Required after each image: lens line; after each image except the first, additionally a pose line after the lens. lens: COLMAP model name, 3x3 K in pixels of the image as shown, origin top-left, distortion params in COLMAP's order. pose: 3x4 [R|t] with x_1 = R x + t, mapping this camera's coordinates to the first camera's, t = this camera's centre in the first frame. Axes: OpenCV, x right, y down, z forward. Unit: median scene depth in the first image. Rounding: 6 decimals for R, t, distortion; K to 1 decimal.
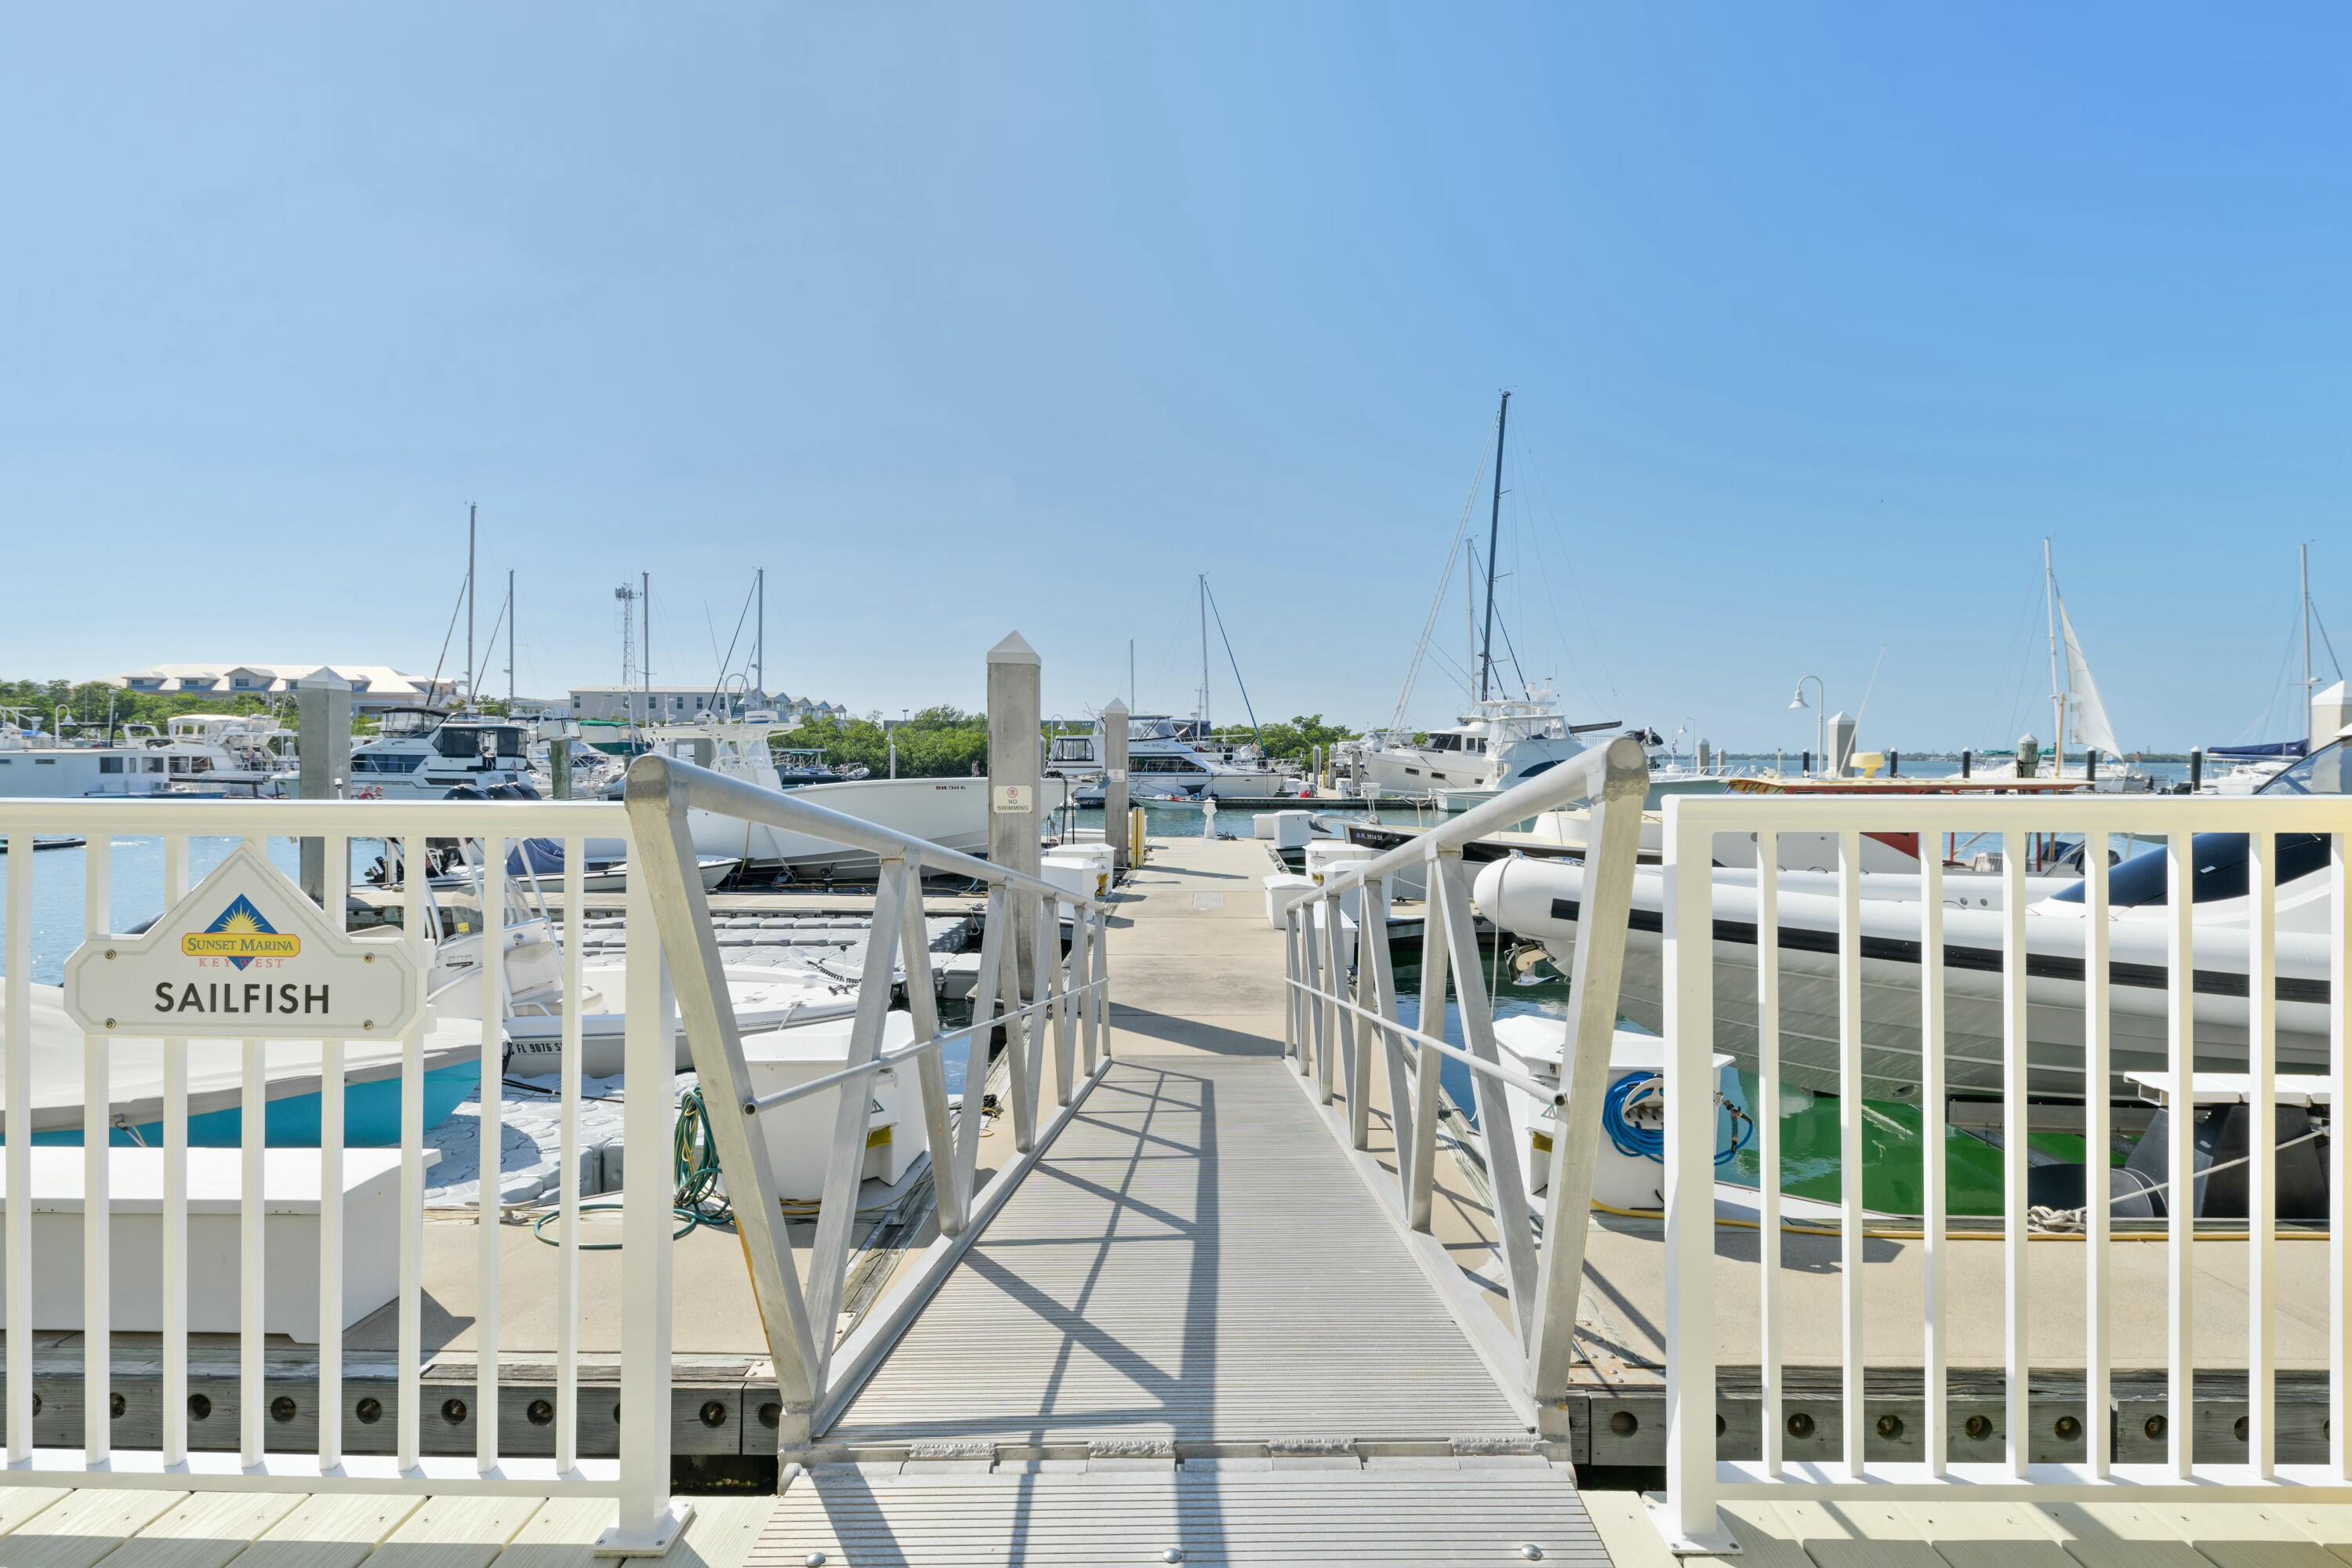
lens RADIAL K [[1080.9, 0, 1180.0], [0, 1080.9, 756.1], [0, 0, 1]] dist [0.000080, -0.000225]
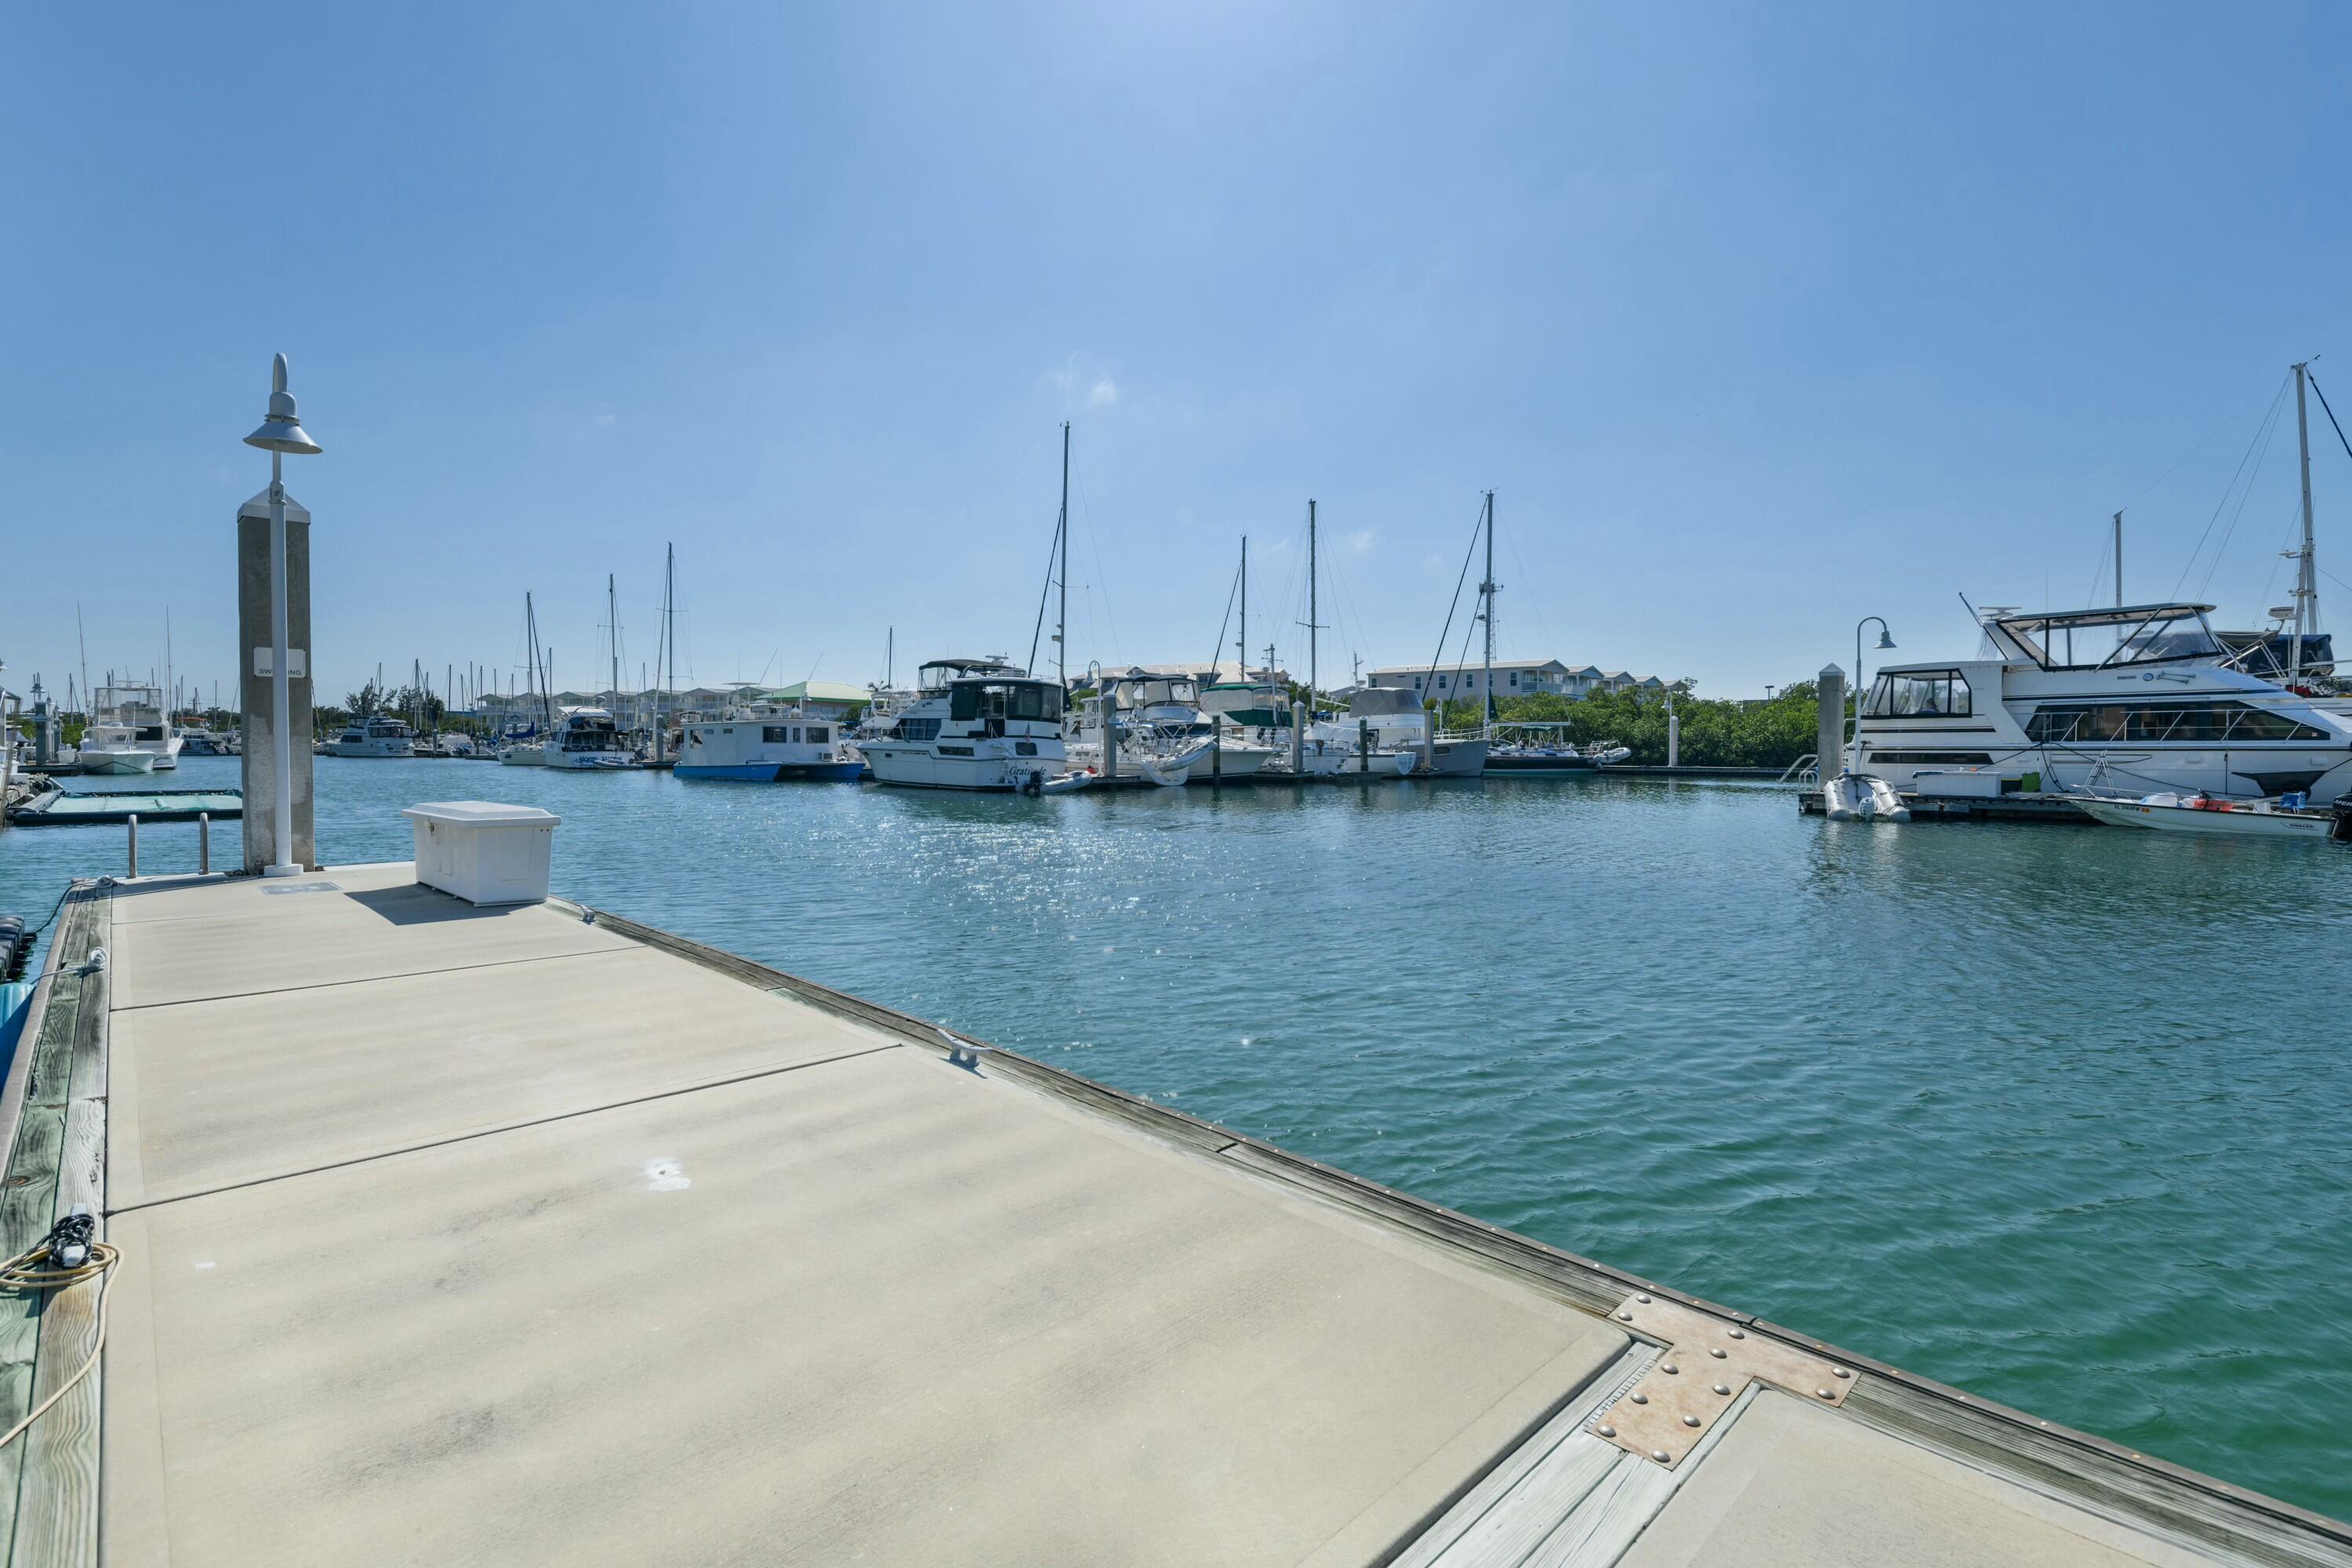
lens RADIAL K [[1080.9, 0, 1180.0], [0, 1080.9, 756.1], [0, 0, 1]] dist [0.000080, -0.000225]
pose [[0.713879, 0.004337, -0.700255, 0.001580], [0.000679, 0.999976, 0.006886, 0.017847], [0.700268, -0.005391, 0.713859, 0.439680]]
